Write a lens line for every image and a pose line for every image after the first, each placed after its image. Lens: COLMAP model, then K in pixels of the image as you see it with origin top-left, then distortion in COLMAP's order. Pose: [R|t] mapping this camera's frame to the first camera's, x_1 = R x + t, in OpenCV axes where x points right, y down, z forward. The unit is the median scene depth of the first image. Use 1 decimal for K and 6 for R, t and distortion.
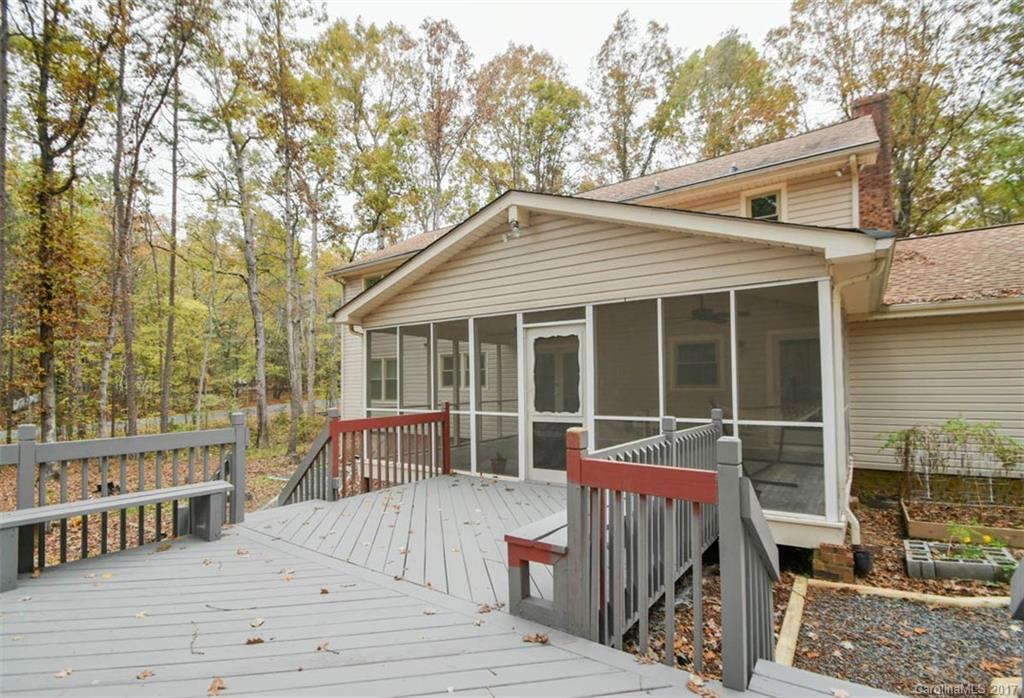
lens RADIAL K [[488.2, 0, 548.2], [0, 488.2, 356.9], [0, 0, 1]] dist [-0.000534, -0.000103]
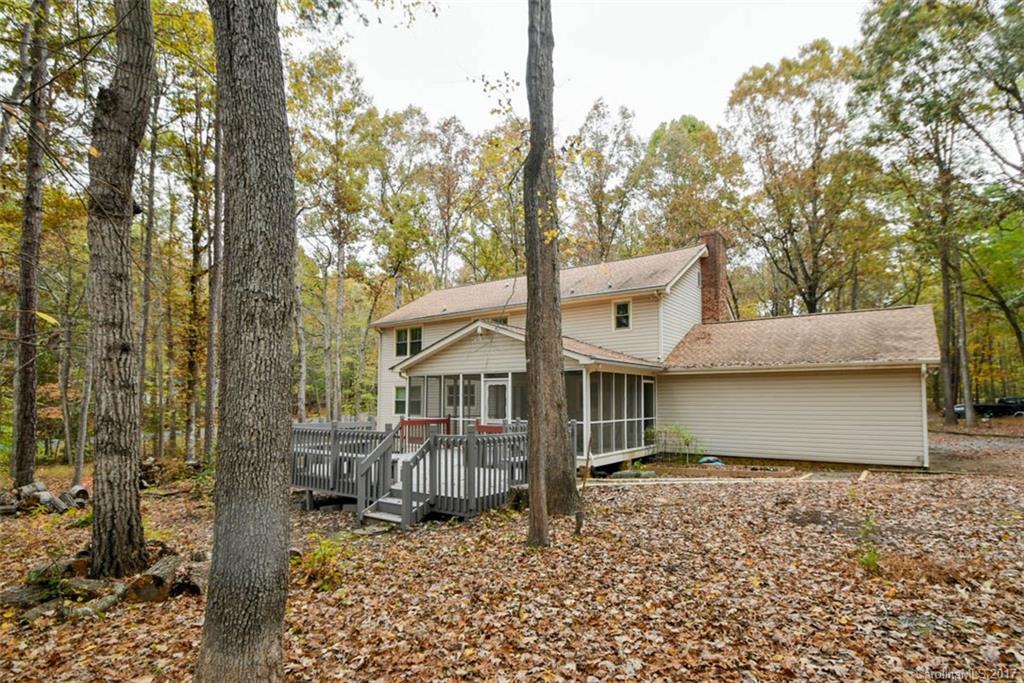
lens RADIAL K [[484.8, 0, 512.0], [0, 484.8, 341.5], [0, 0, 1]] dist [0.001066, 0.000055]
pose [[0.996640, 0.002715, -0.081857, 0.135511], [-0.008636, 0.997362, -0.072071, -0.040771], [0.081446, 0.072536, 0.994035, -0.629056]]
